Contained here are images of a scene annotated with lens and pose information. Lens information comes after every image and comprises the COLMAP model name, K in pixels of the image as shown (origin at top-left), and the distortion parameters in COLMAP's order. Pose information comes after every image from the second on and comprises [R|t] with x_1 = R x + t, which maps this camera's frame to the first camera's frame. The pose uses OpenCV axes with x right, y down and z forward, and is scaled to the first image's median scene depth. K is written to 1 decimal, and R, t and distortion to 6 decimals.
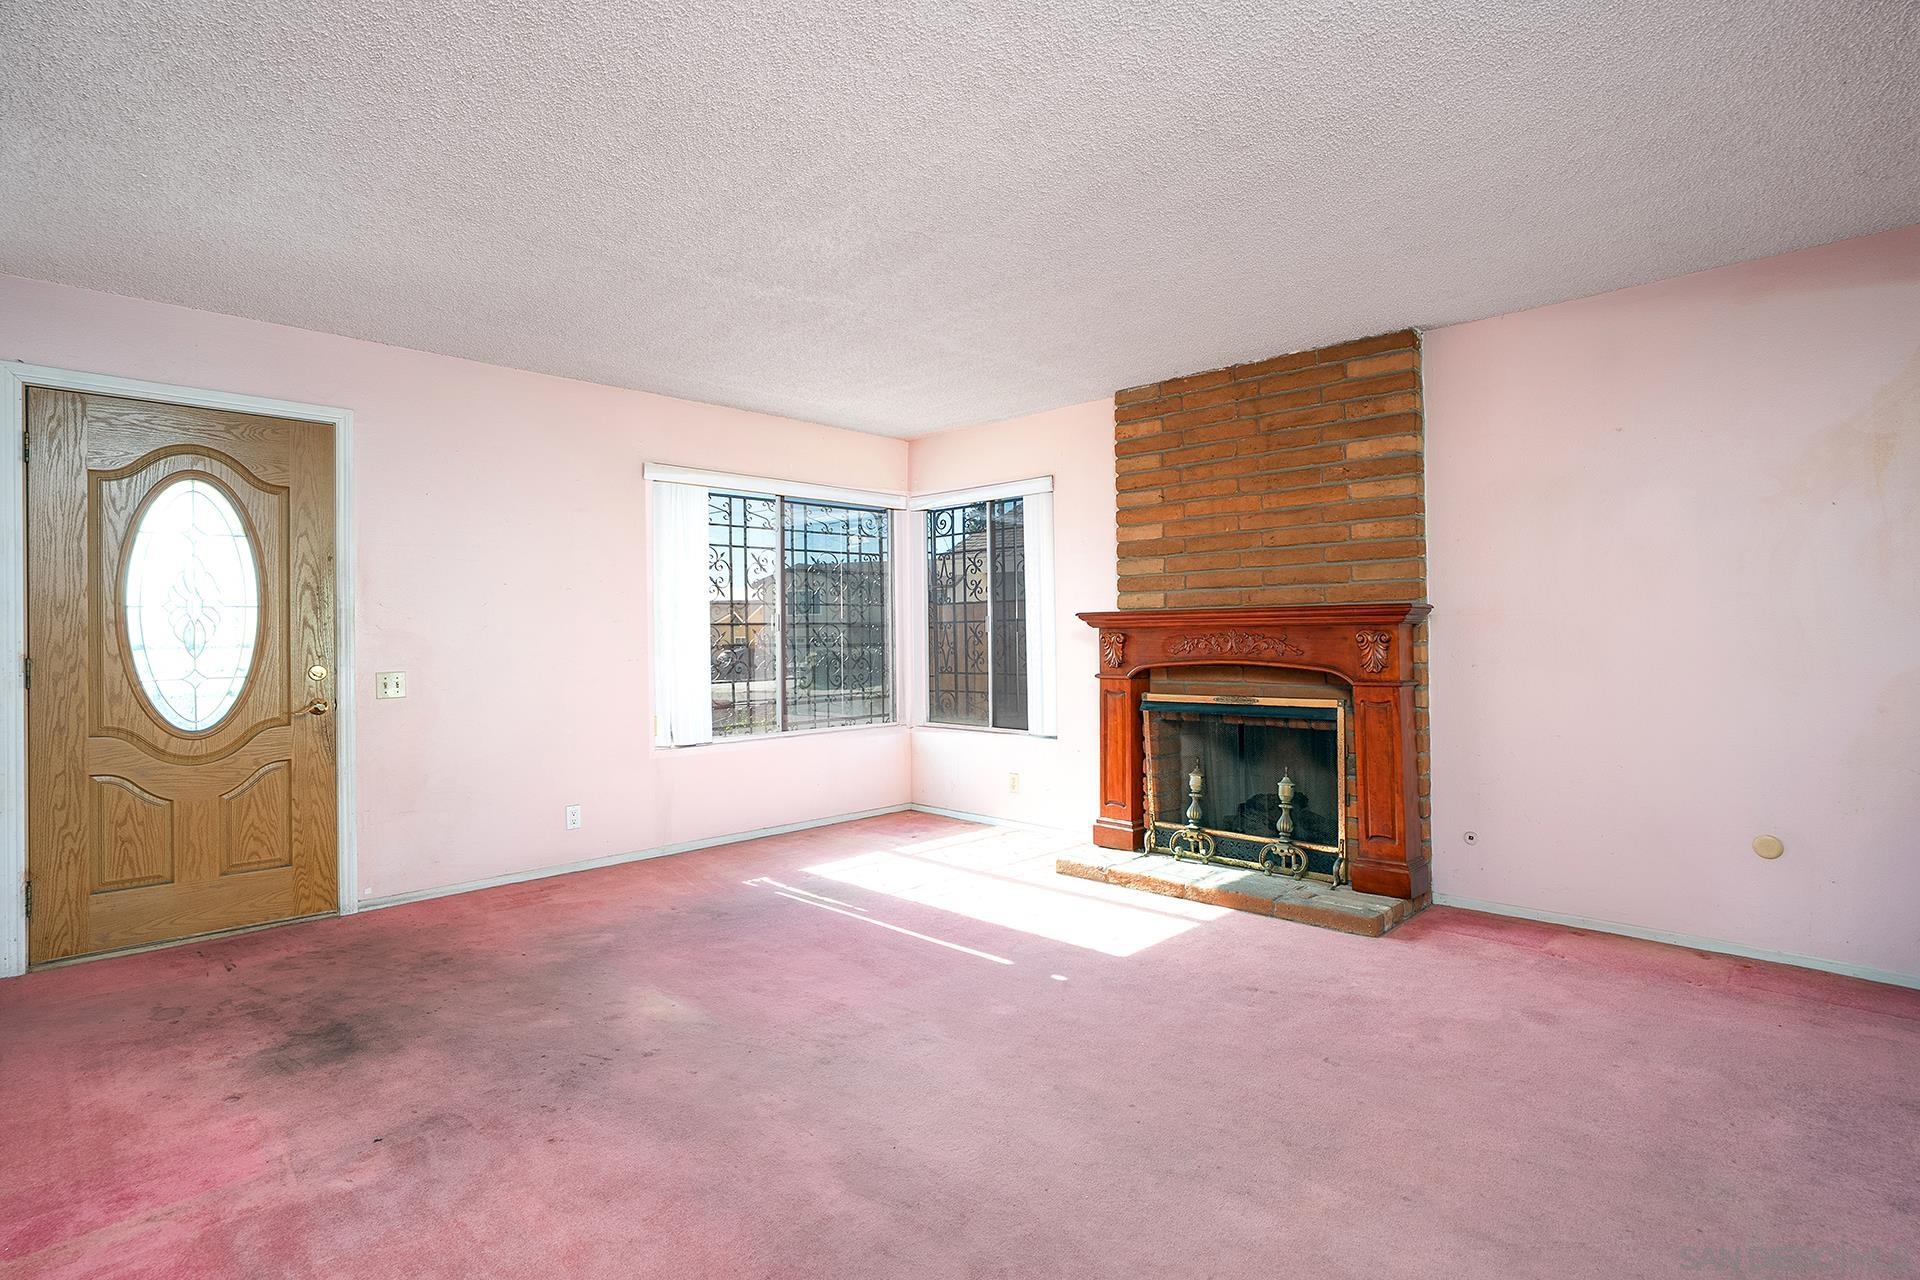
lens RADIAL K [[907.9, 0, 963.0], [0, 907.9, 627.6], [0, 0, 1]] dist [-0.038619, 0.000208]
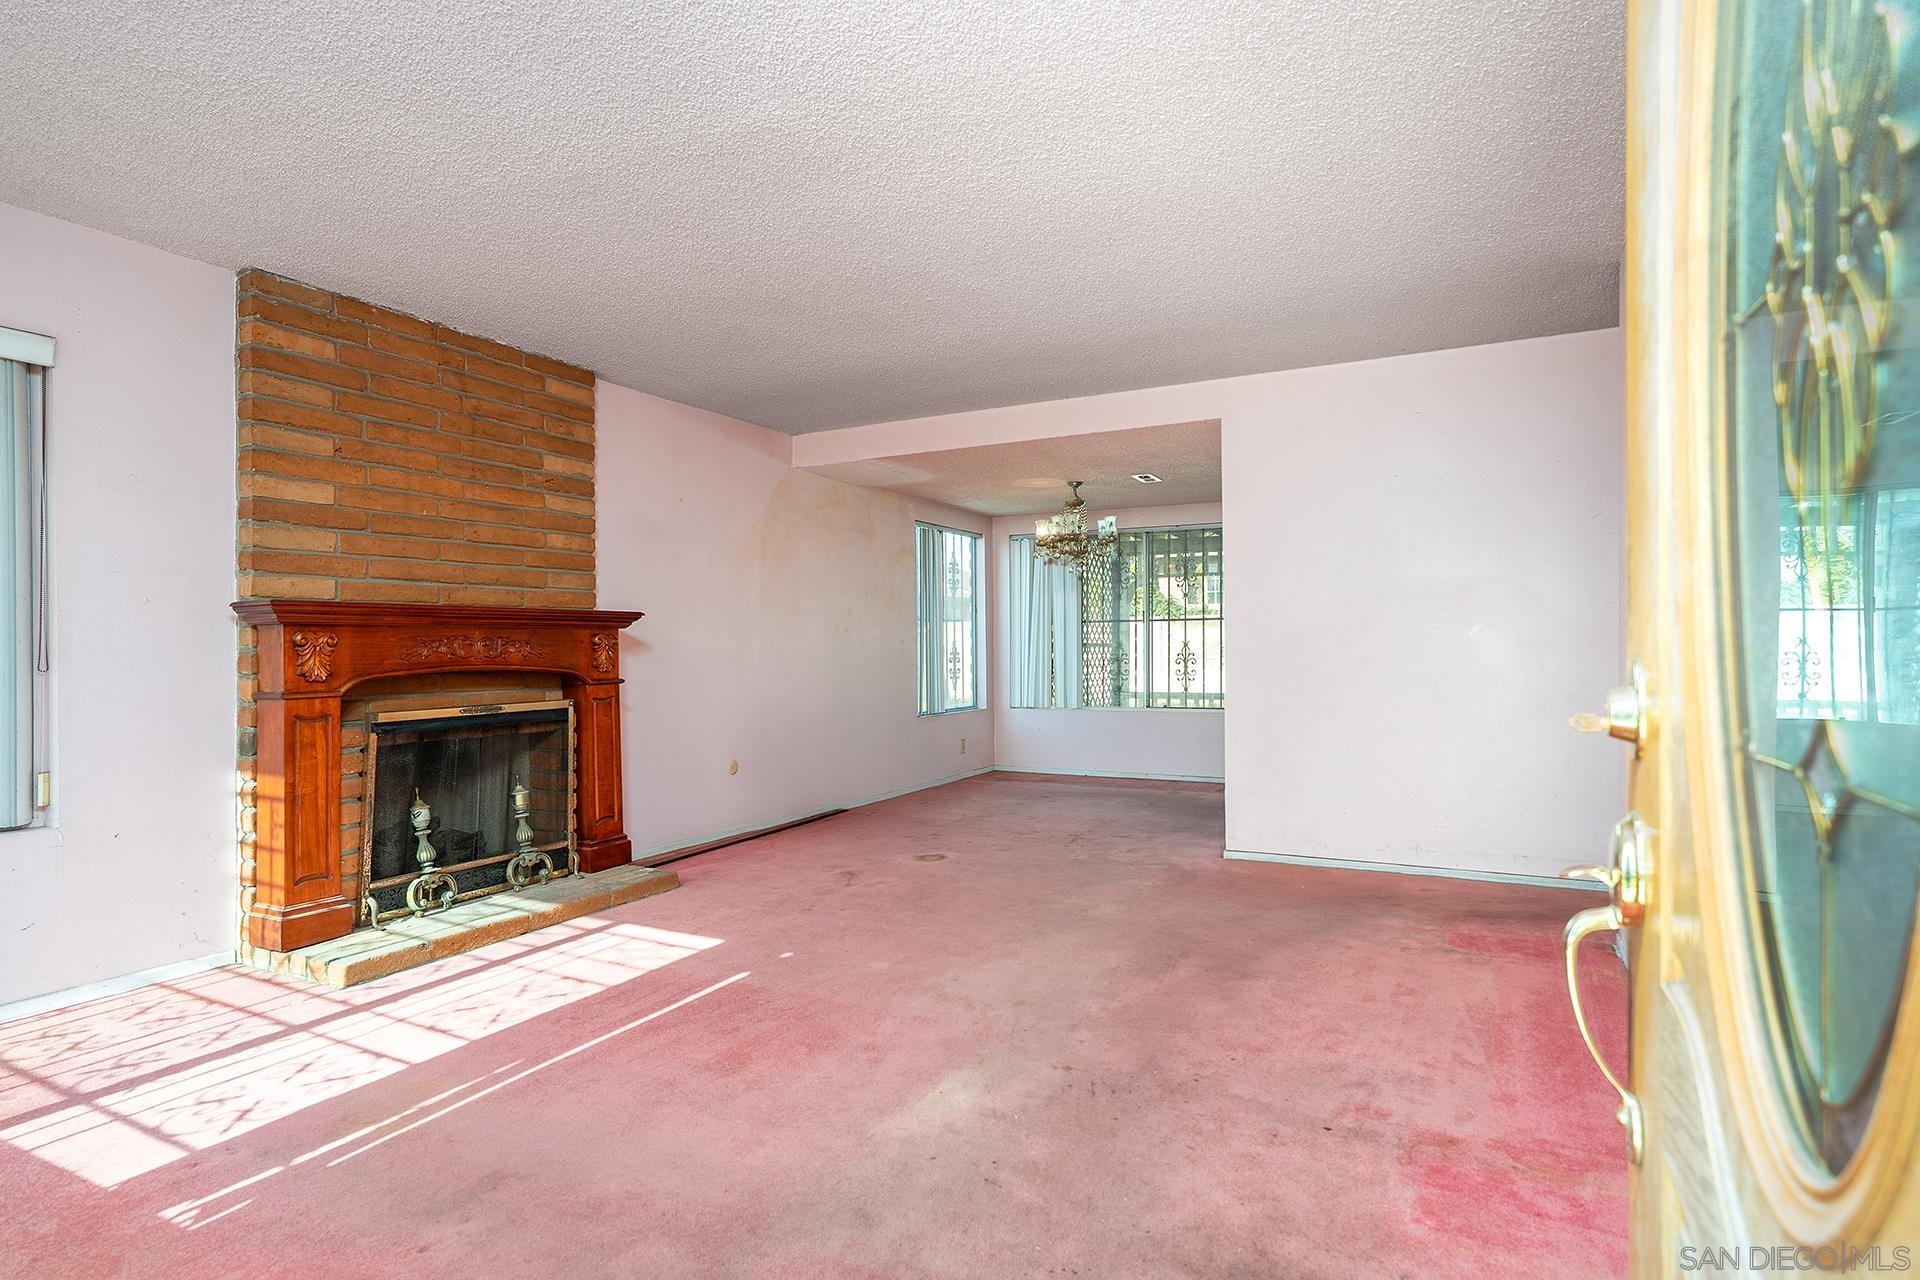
lens RADIAL K [[995.1, 0, 960.0], [0, 995.1, 640.0], [0, 0, 1]] dist [-0.001523, -0.000211]
pose [[-0.254894, 0.014159, 0.966865, -0.765383], [-0.000185, 0.999892, -0.014691, 0.025243], [-0.966969, -0.003924, -0.254864, 0.789318]]
